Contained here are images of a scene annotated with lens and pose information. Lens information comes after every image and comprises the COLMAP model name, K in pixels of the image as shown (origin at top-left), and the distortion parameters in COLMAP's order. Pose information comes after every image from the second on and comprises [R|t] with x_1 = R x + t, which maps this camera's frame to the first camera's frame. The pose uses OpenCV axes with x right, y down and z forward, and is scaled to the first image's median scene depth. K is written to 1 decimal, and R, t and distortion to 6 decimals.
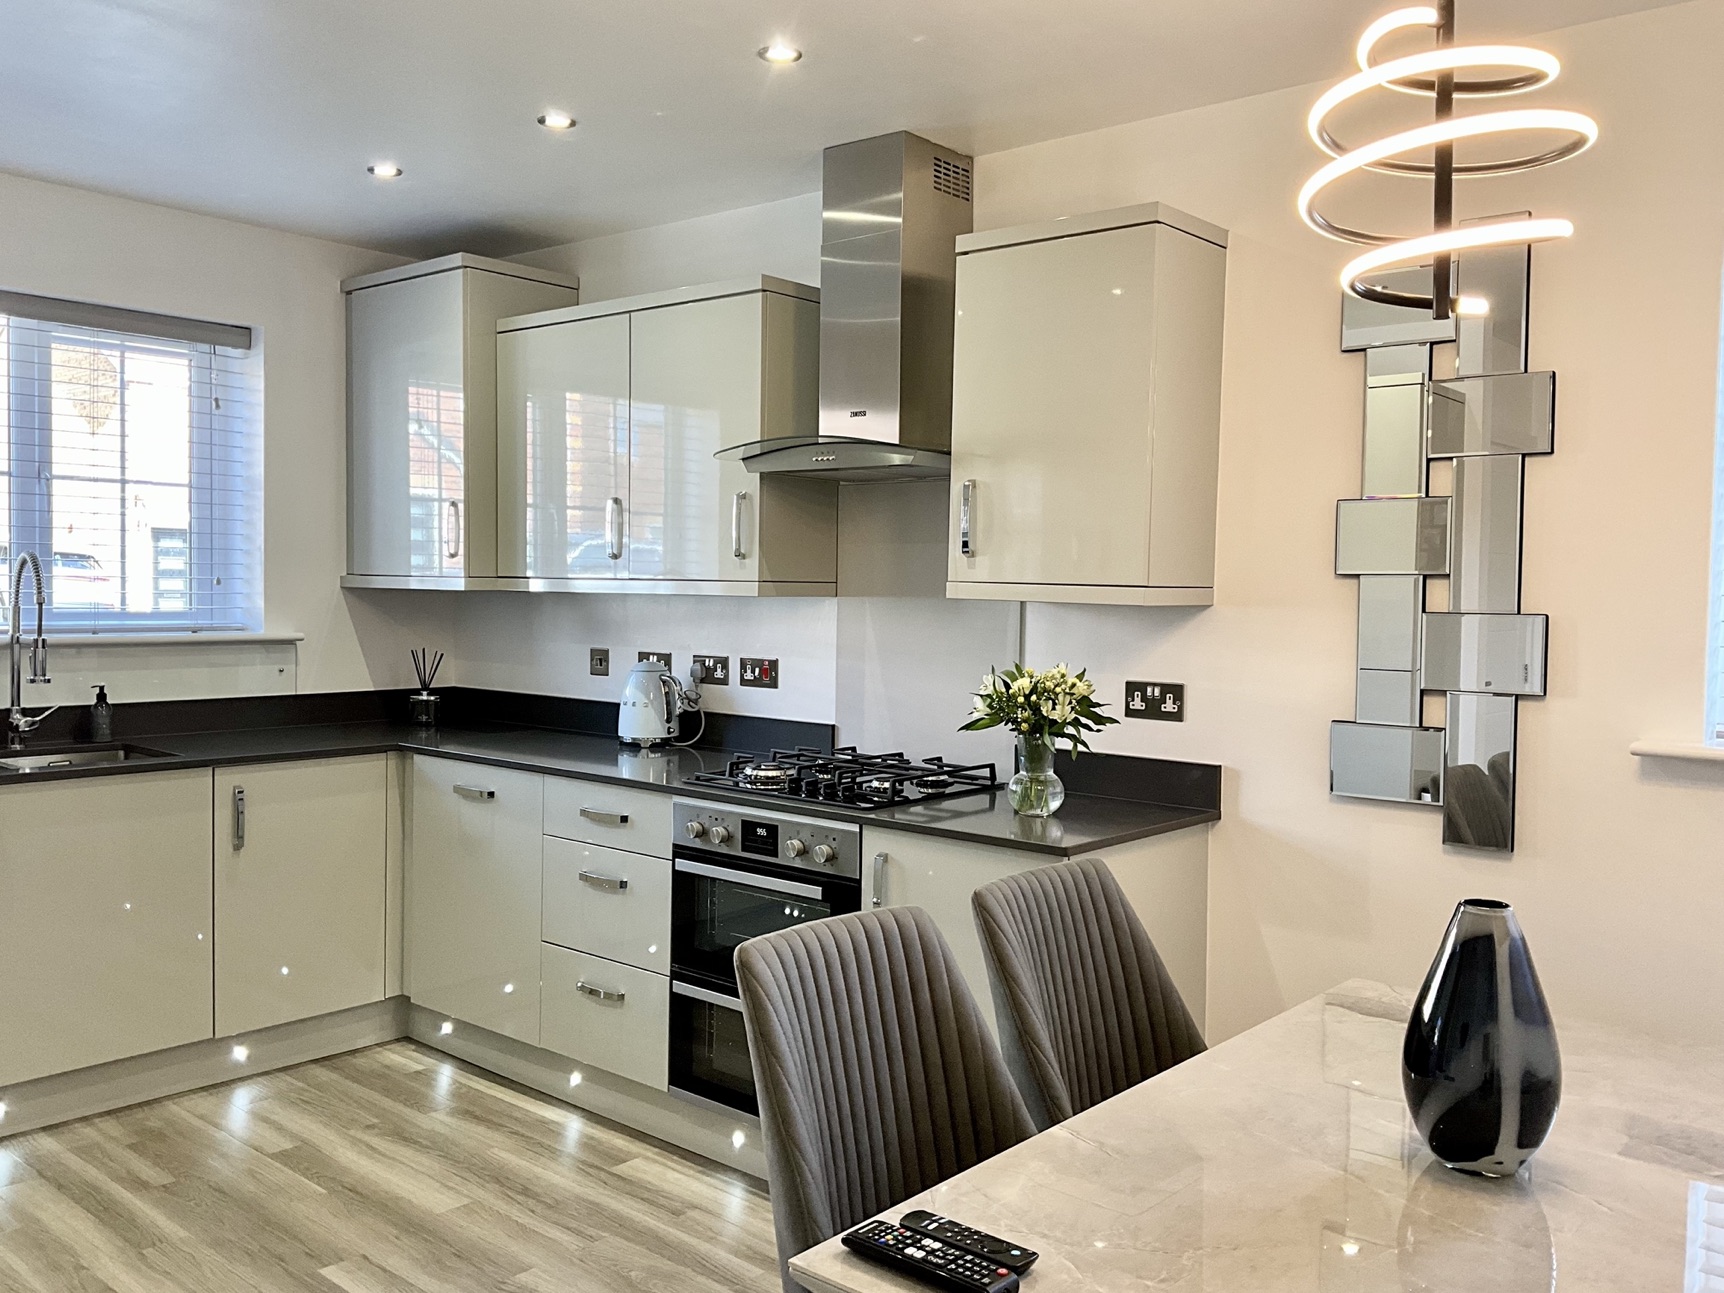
lens RADIAL K [[1444.7, 0, 862.0], [0, 1444.7, 646.5], [0, 0, 1]] dist [0.124883, -0.268434]
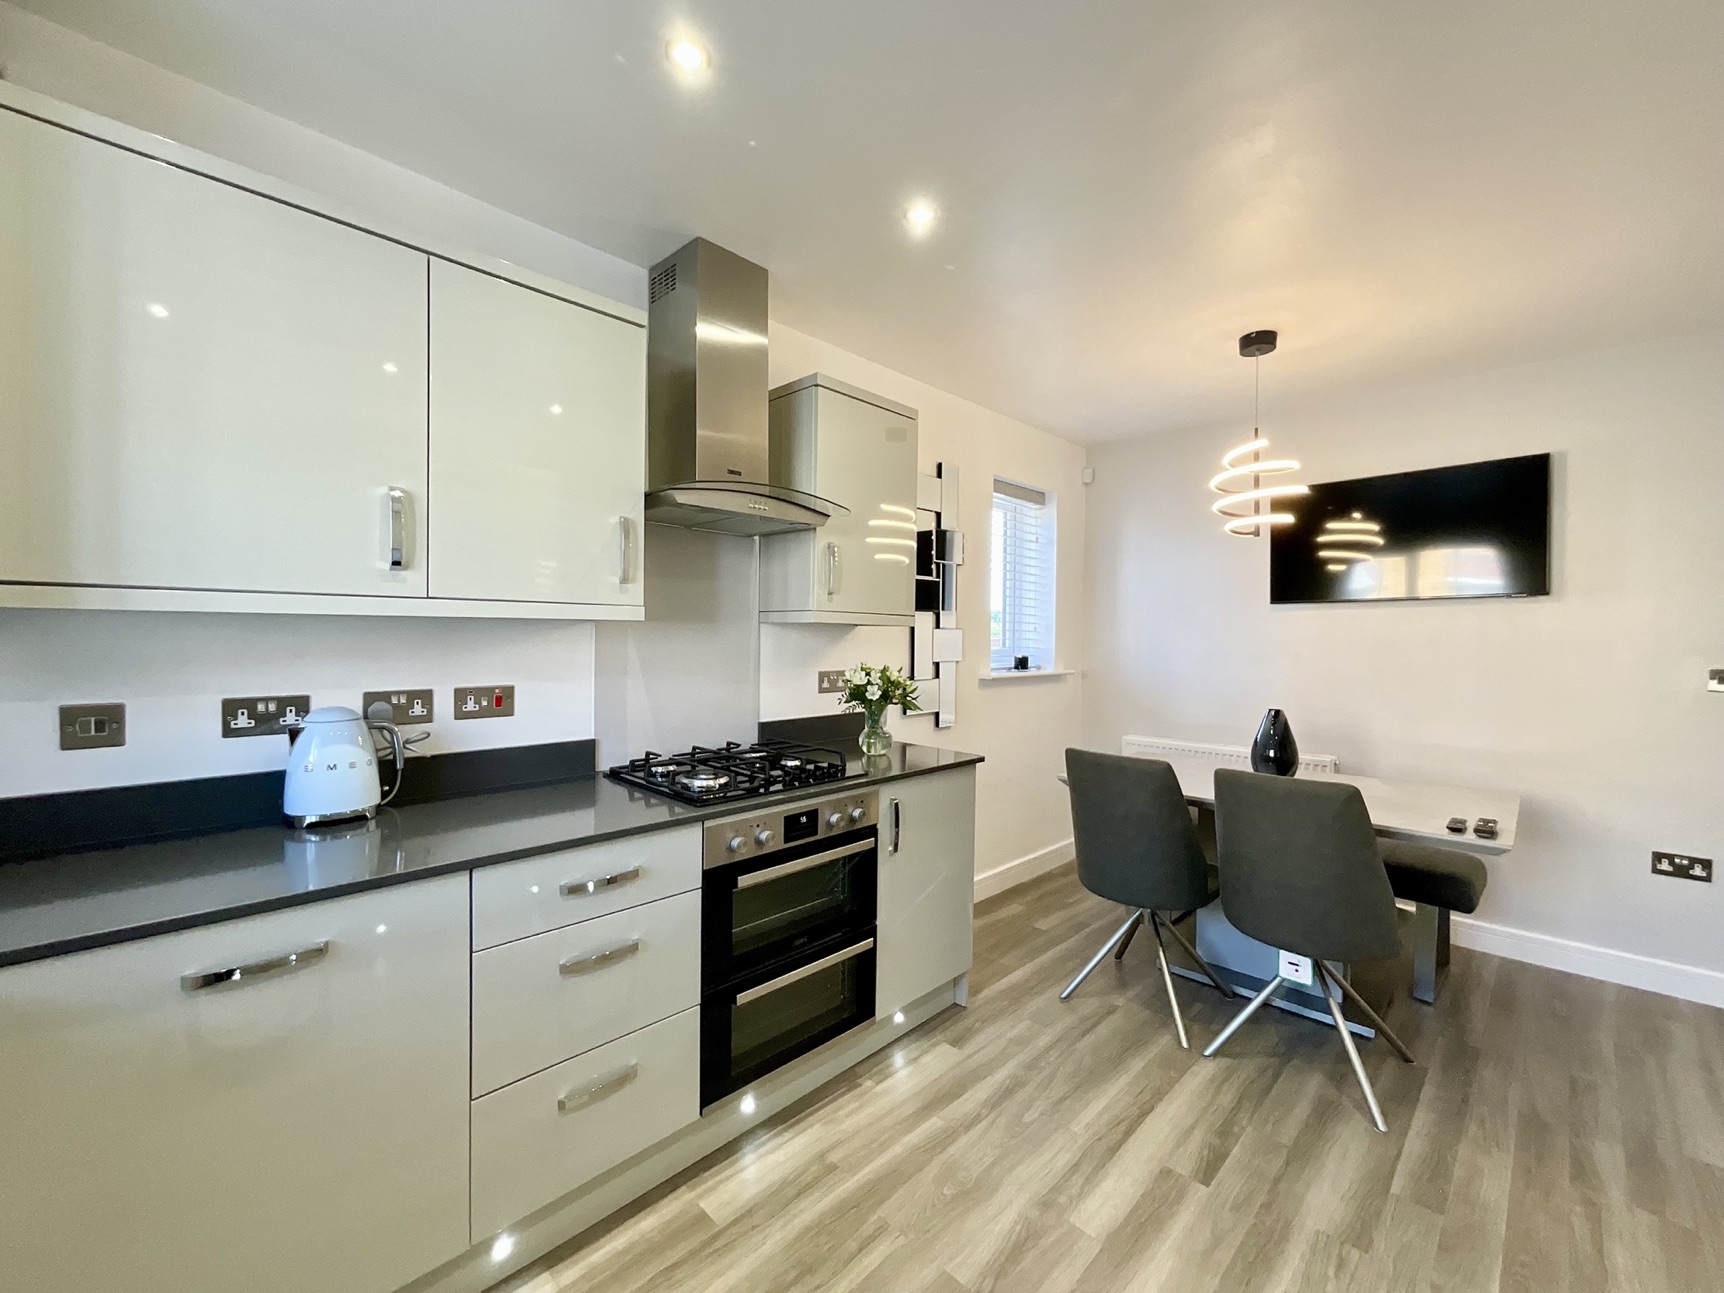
lens RADIAL K [[691.6, 0, 861.3], [0, 691.6, 651.0], [0, 0, 1]] dist [-0.001284, -0.005776]
pose [[0.071842, -0.039446, 0.996636, -0.582695], [0.033815, 0.998740, 0.037092, -0.027325], [-0.996843, 0.031036, 0.073085, 0.846326]]
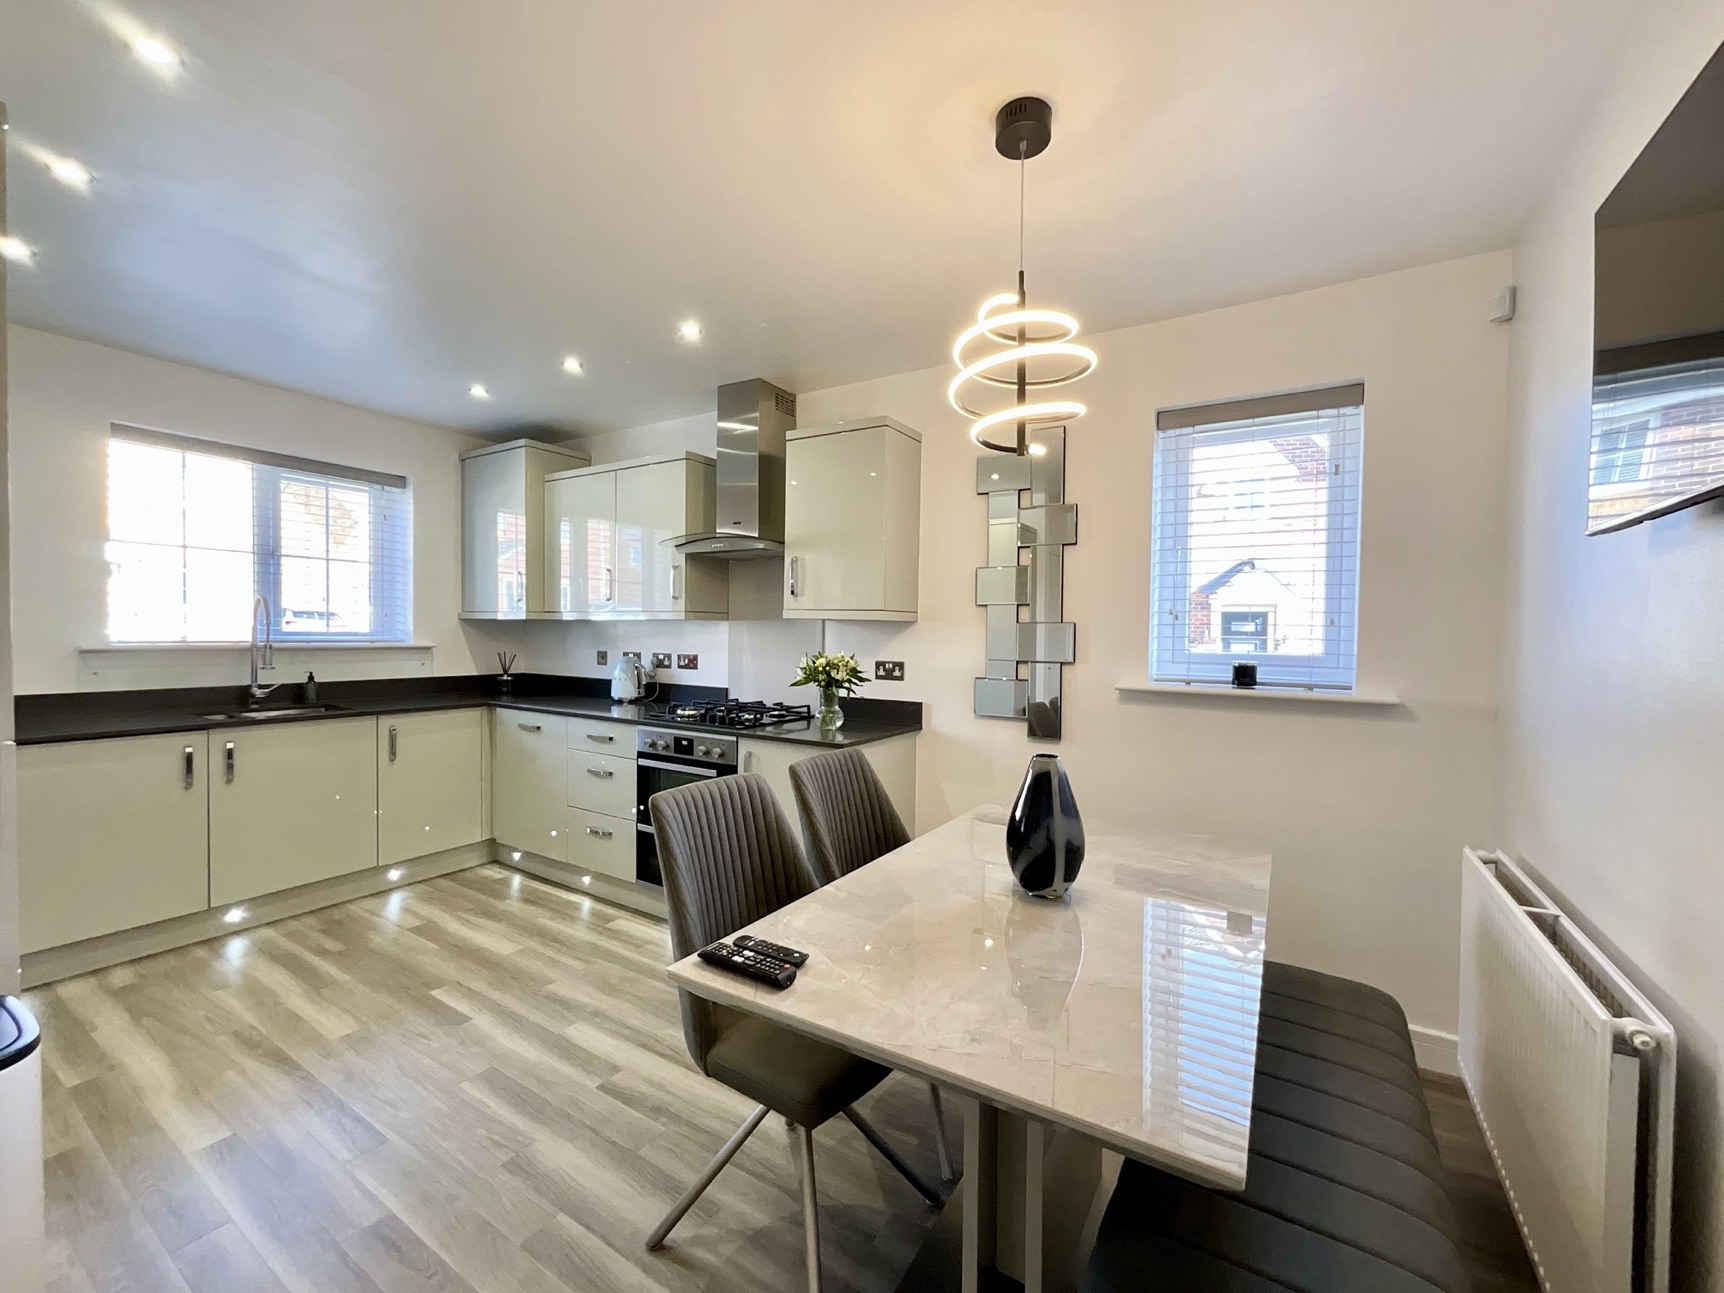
lens RADIAL K [[712.9, 0, 863.4], [0, 712.9, 650.4], [0, 0, 1]] dist [-0.000580, 0.000222]
pose [[0.988977, -0.006337, 0.147935, 0.021955], [0.008369, 0.999879, -0.013114, 0.020709], [-0.147834, 0.014207, 0.988910, 0.046923]]
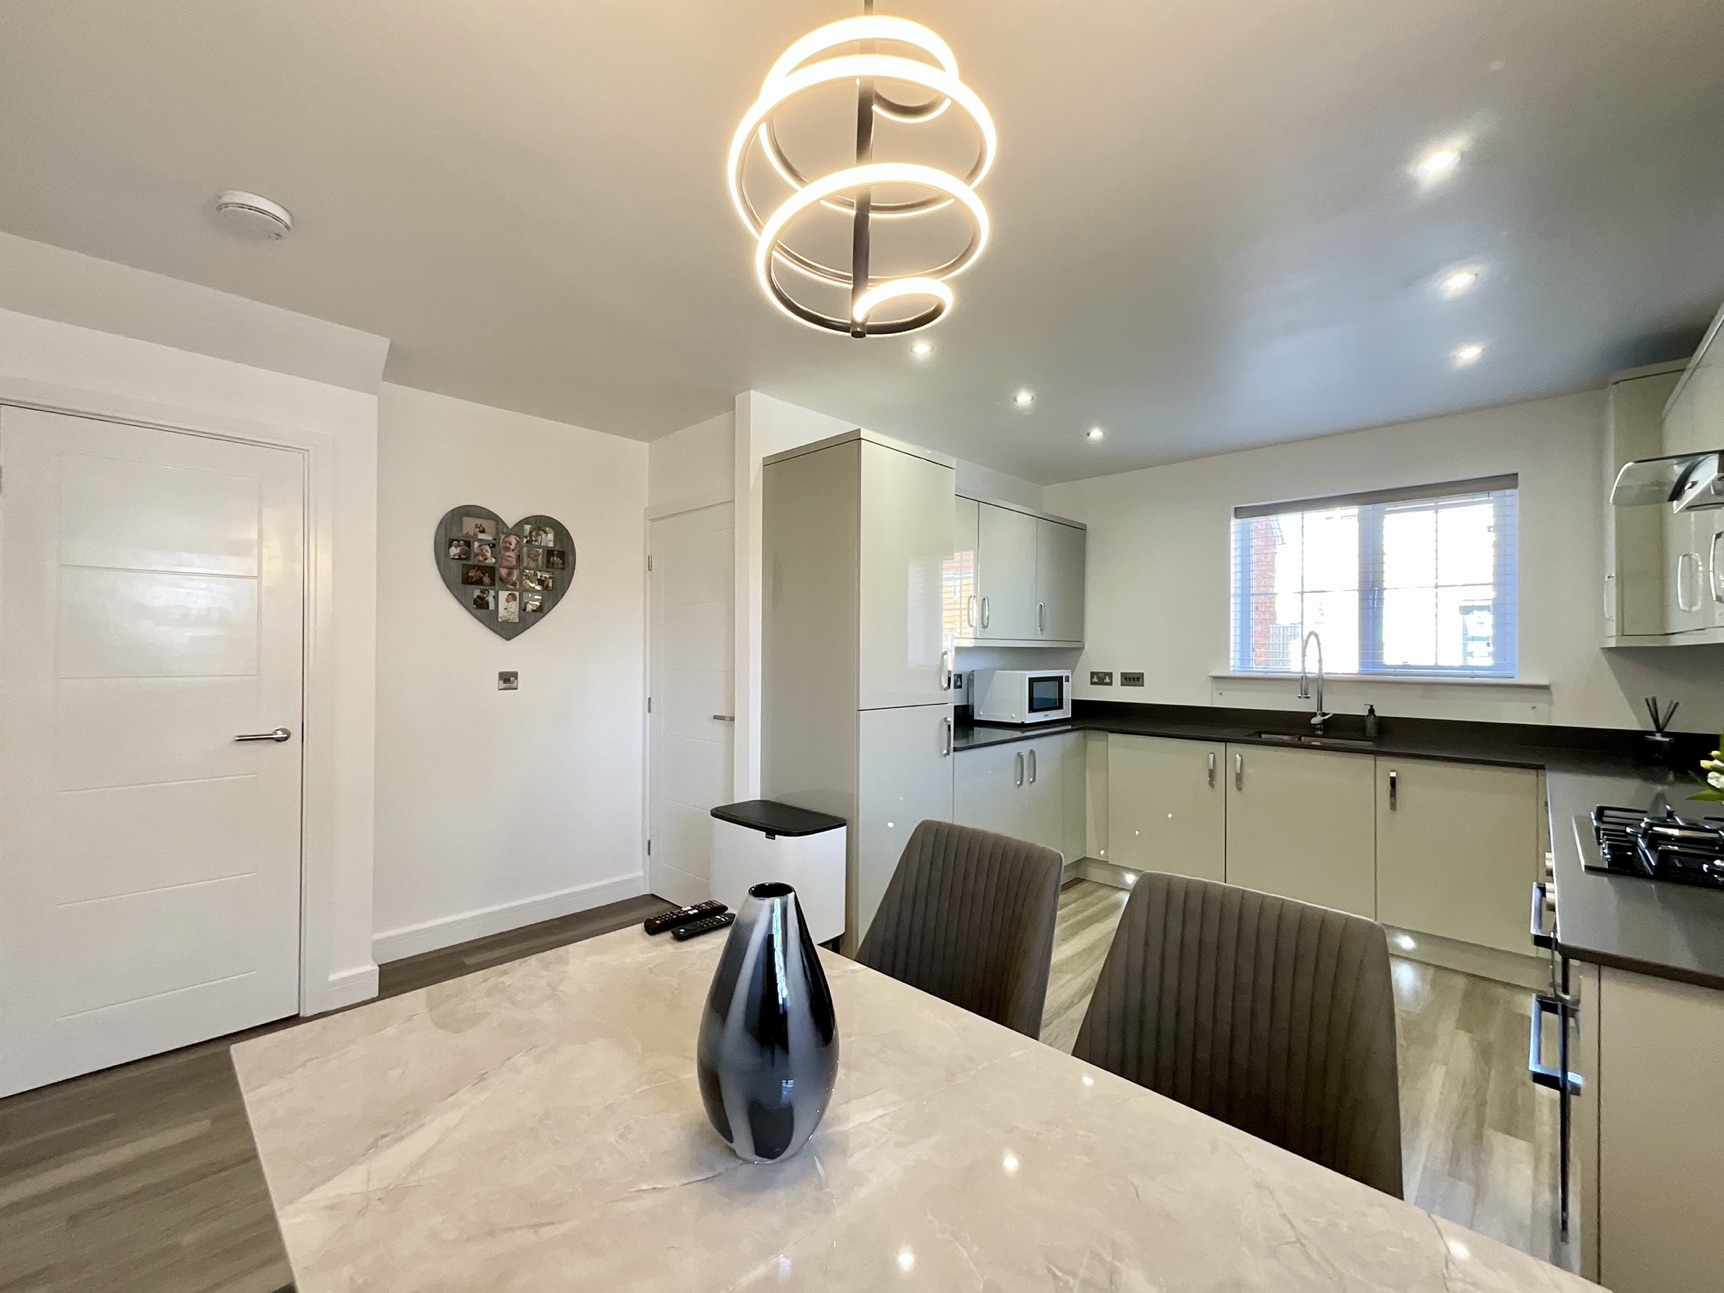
lens RADIAL K [[696.5, 0, 862.4], [0, 696.5, 650.1], [0, 0, 1]] dist [0.000282, 0.000163]
pose [[-0.053250, -0.019880, -0.998383, 0.408811], [-0.050038, 0.998599, -0.017215, 0.007074], [0.997327, 0.049041, -0.054170, 0.502525]]
